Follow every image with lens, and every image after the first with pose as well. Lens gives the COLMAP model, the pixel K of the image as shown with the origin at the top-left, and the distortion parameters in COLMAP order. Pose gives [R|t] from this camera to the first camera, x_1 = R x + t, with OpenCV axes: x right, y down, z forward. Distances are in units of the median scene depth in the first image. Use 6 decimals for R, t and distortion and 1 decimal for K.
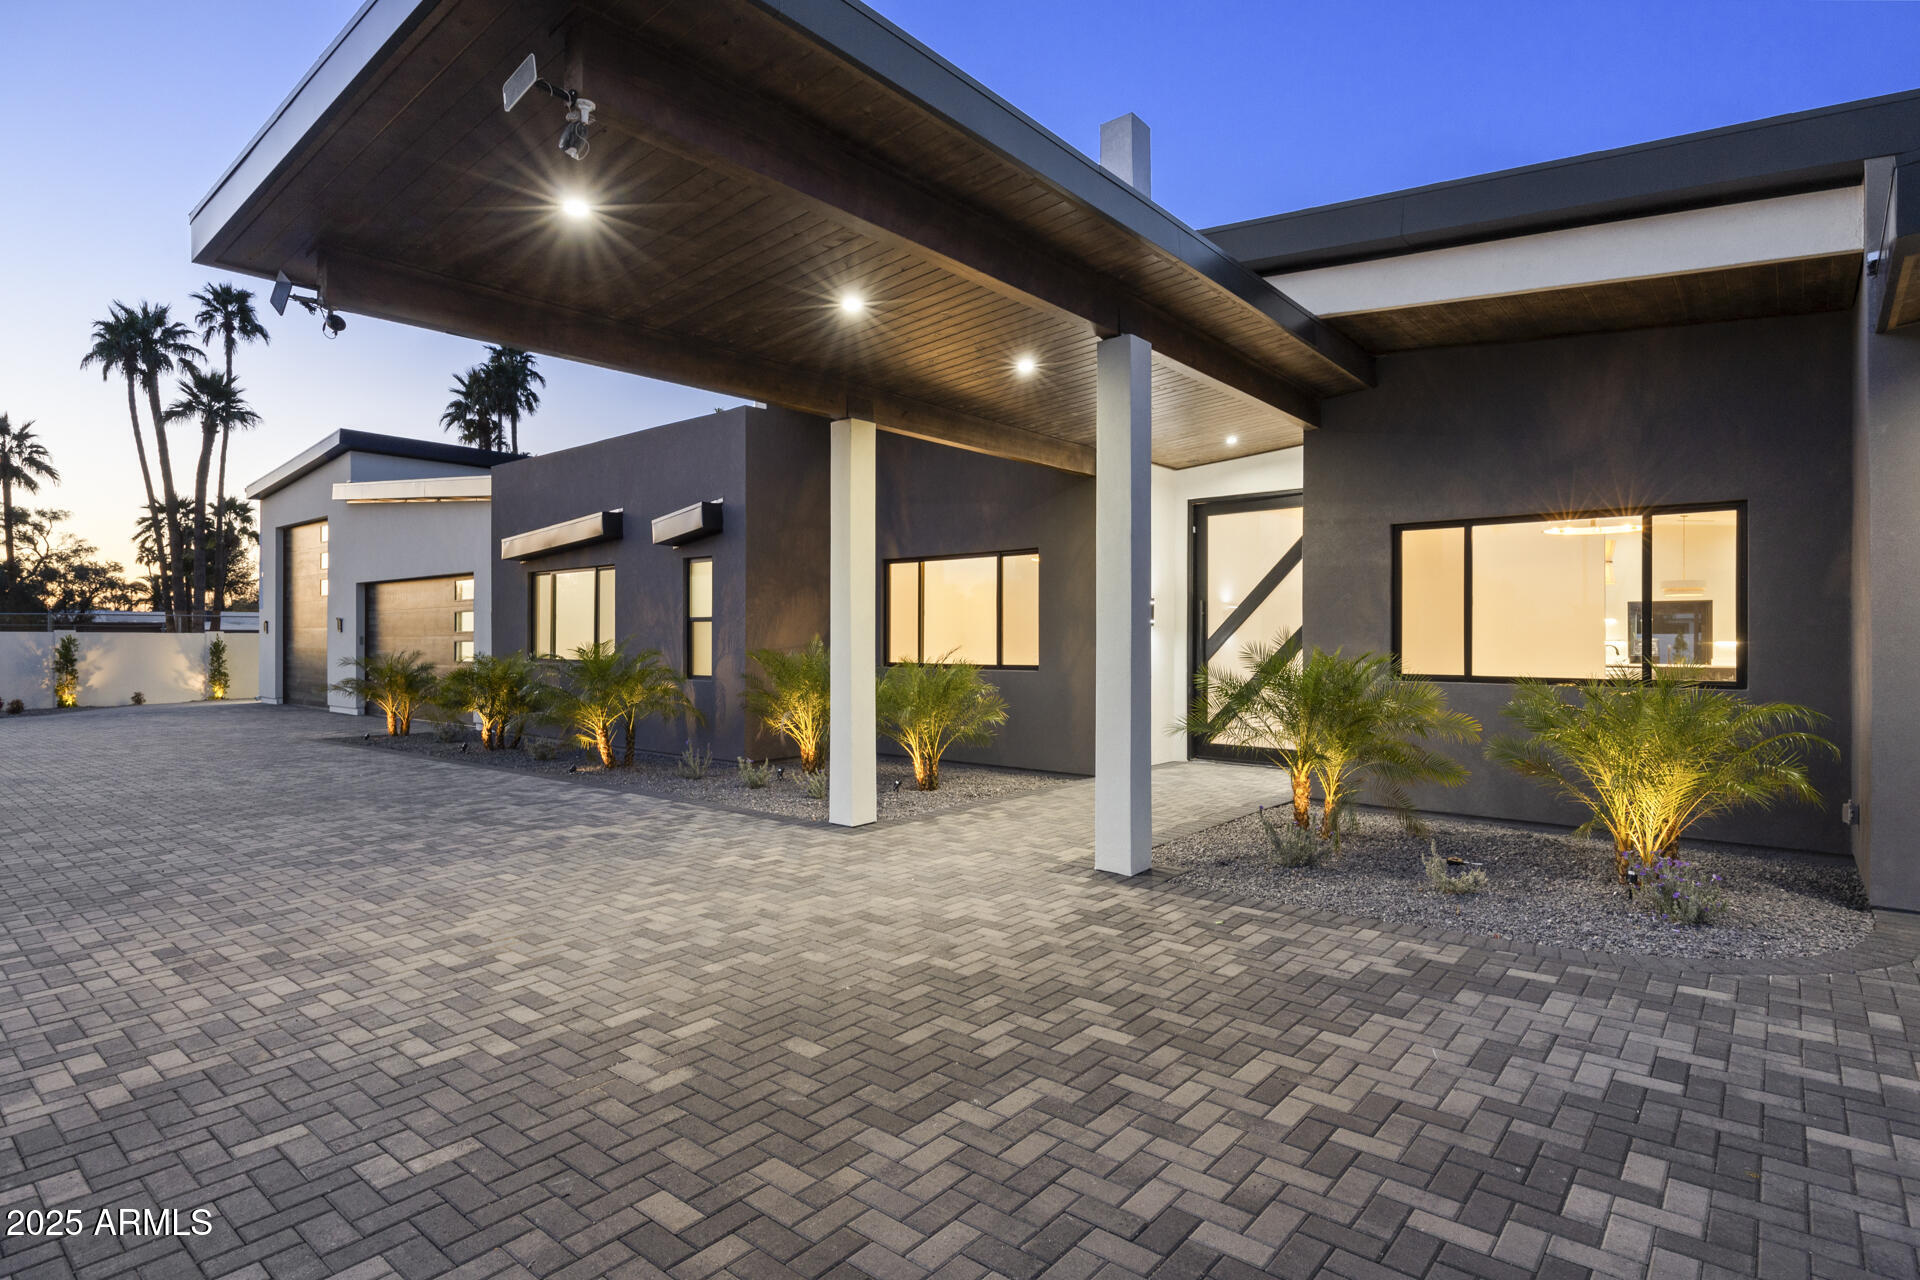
lens RADIAL K [[977.4, 0, 977.1], [0, 977.4, 634.5], [0, 0, 1]] dist [-0.008598, -0.000259]
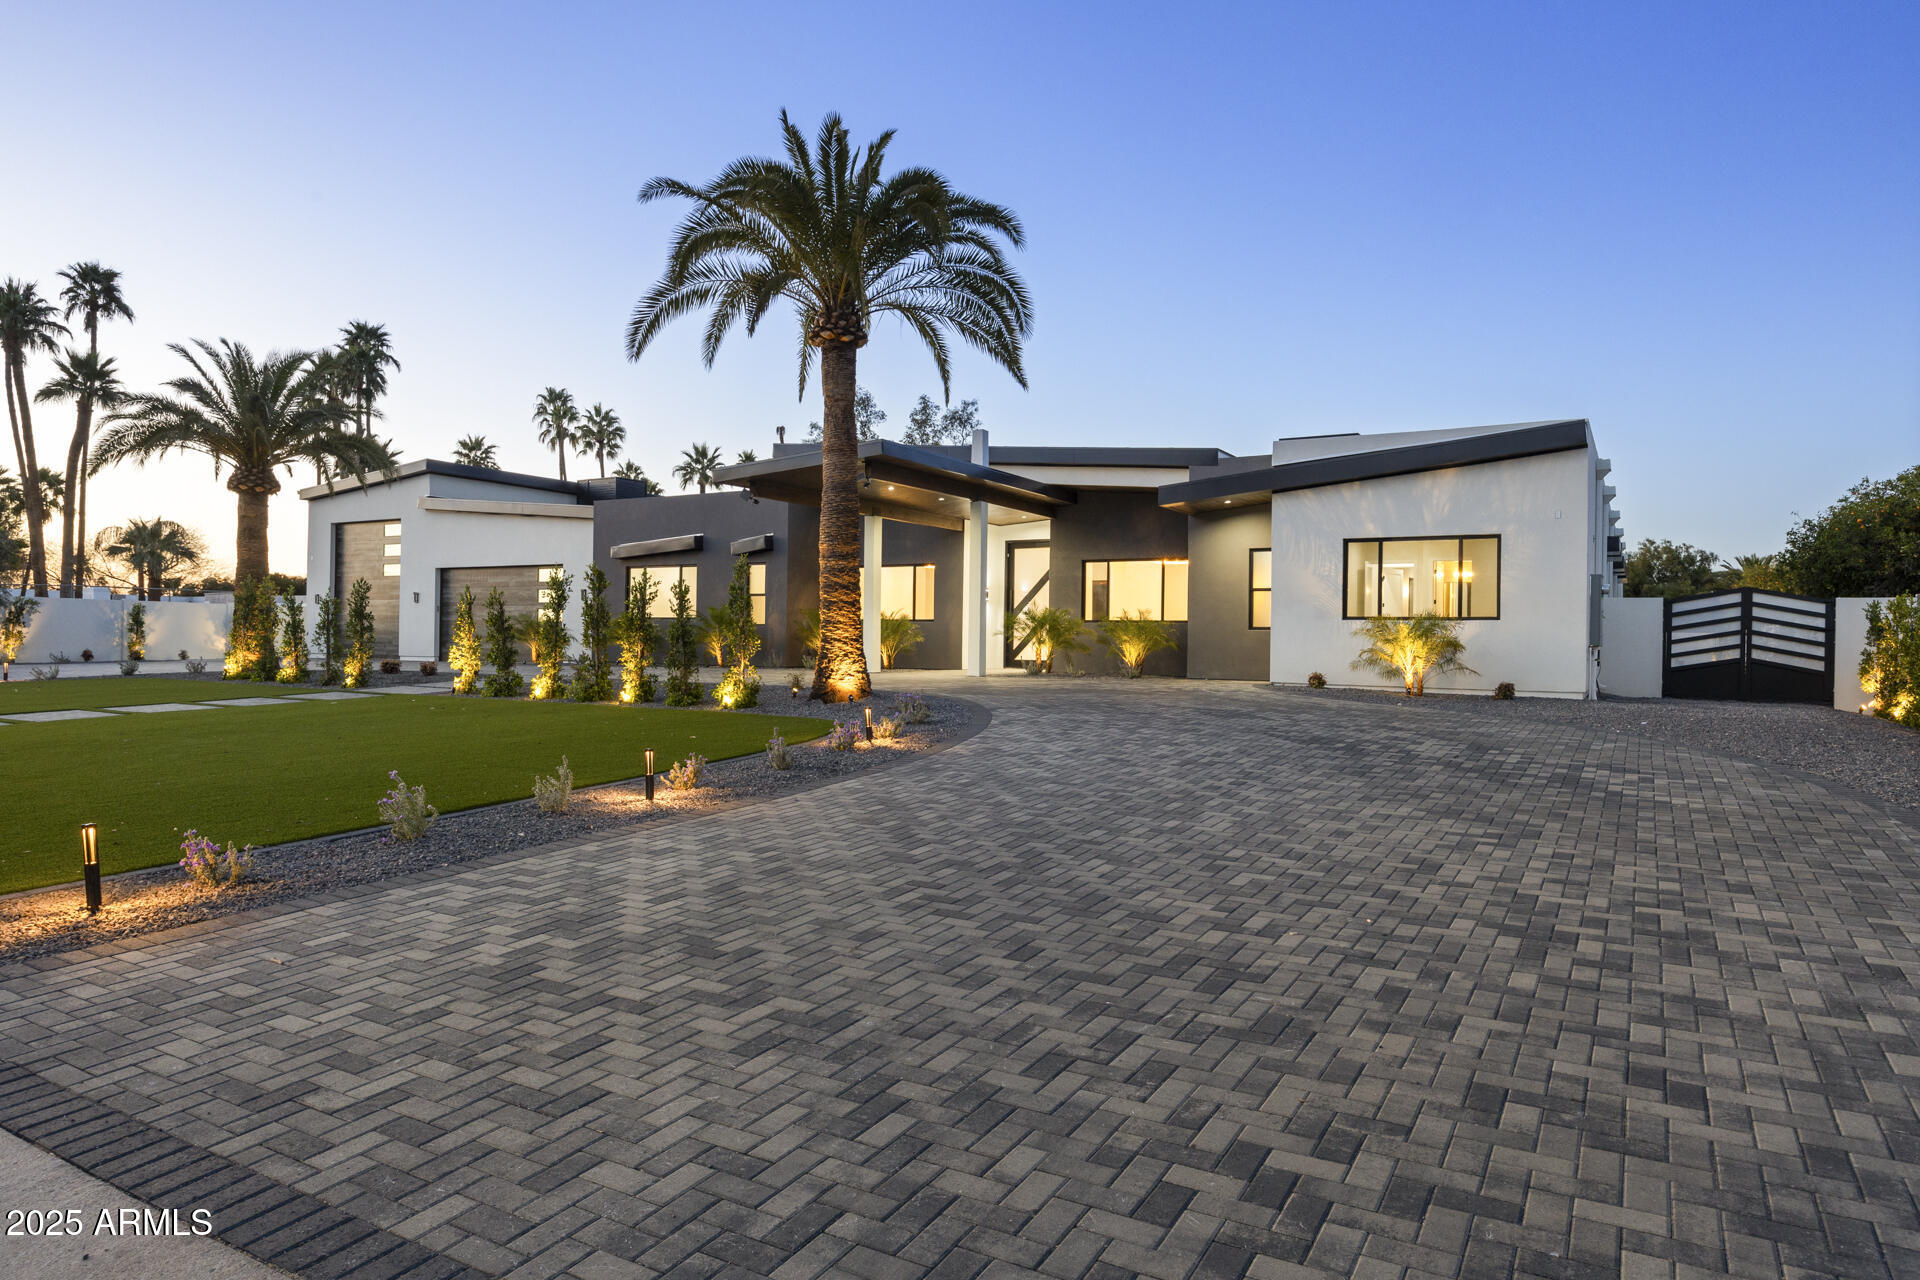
lens RADIAL K [[1191.2, 0, 956.5], [0, 1191.2, 628.2], [0, 0, 1]] dist [-0.008431, 0.003328]
pose [[0.989243, 0.015983, 0.145403, -0.234905], [-0.014789, 0.999847, -0.009294, 0.067049], [-0.145529, 0.007043, 0.989329, -1.387399]]
